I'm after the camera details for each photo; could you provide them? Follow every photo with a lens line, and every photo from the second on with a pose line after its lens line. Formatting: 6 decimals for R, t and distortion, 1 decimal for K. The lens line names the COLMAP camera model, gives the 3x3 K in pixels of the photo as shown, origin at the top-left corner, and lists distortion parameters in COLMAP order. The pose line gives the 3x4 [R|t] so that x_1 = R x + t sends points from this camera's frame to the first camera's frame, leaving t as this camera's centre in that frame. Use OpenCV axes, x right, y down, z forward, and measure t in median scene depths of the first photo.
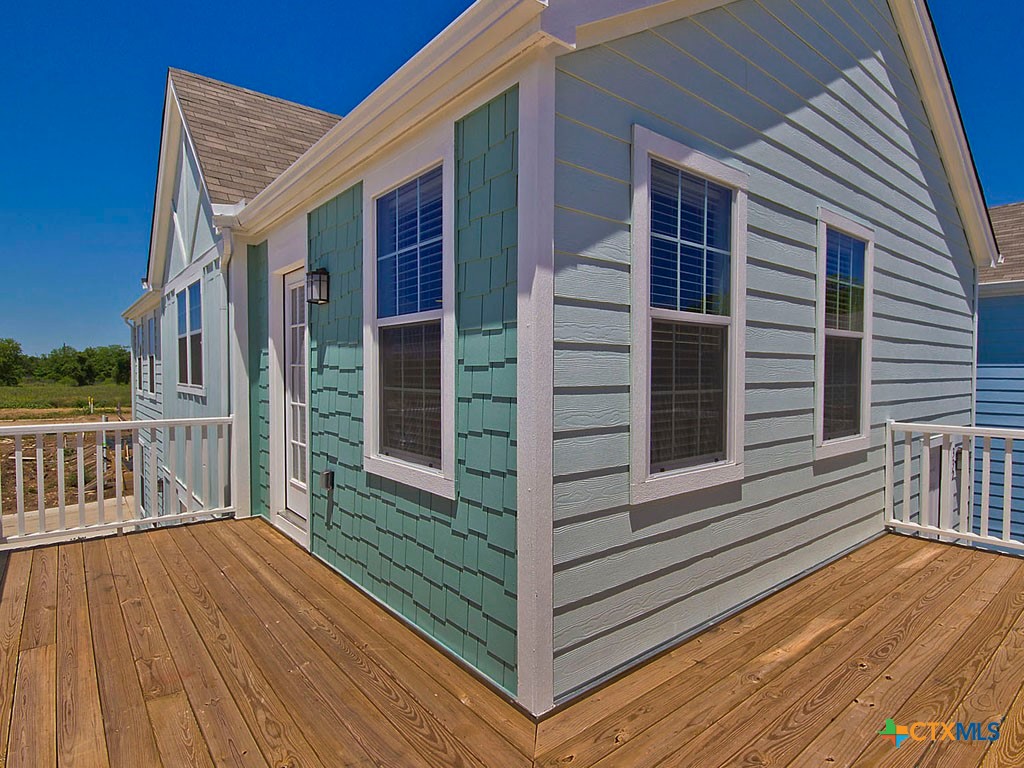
lens RADIAL K [[552.7, 0, 515.2], [0, 552.7, 386.5], [0, 0, 1]] dist [0.002525, 0.000250]
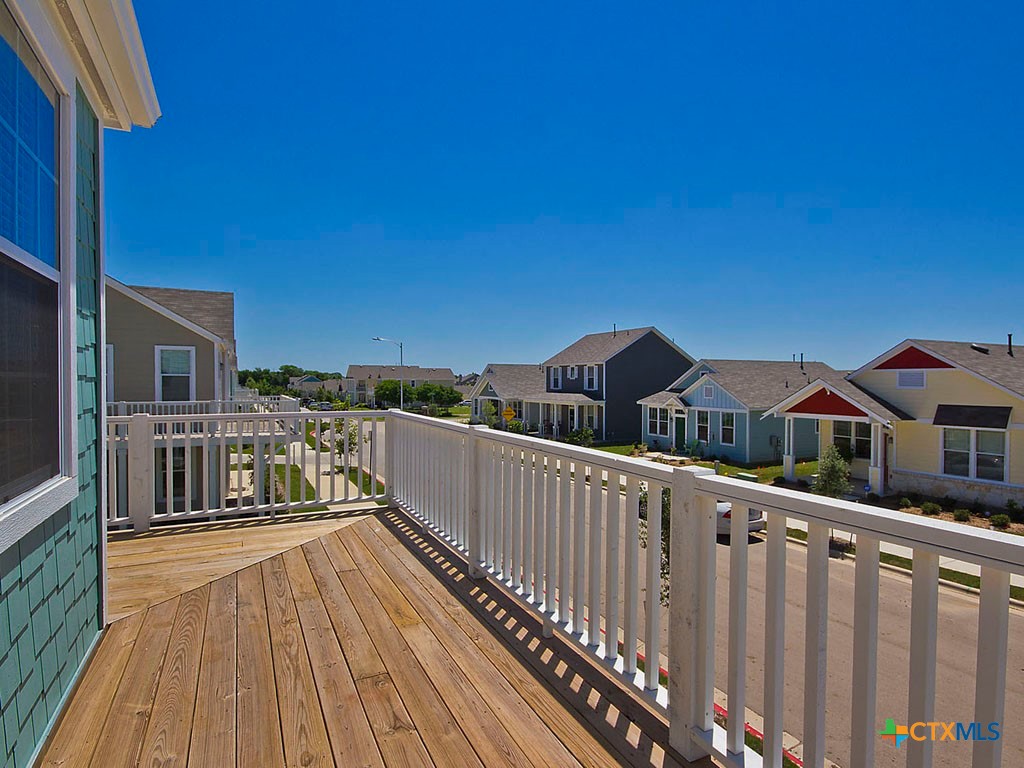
lens RADIAL K [[552.7, 0, 515.2], [0, 552.7, 386.5], [0, 0, 1]] dist [0.002525, 0.000250]
pose [[-0.973386, -0.002486, 0.229158, -1.080724], [0.007903, 0.998982, 0.044405, -0.003360], [-0.229035, 0.045035, -0.972376, 1.836701]]
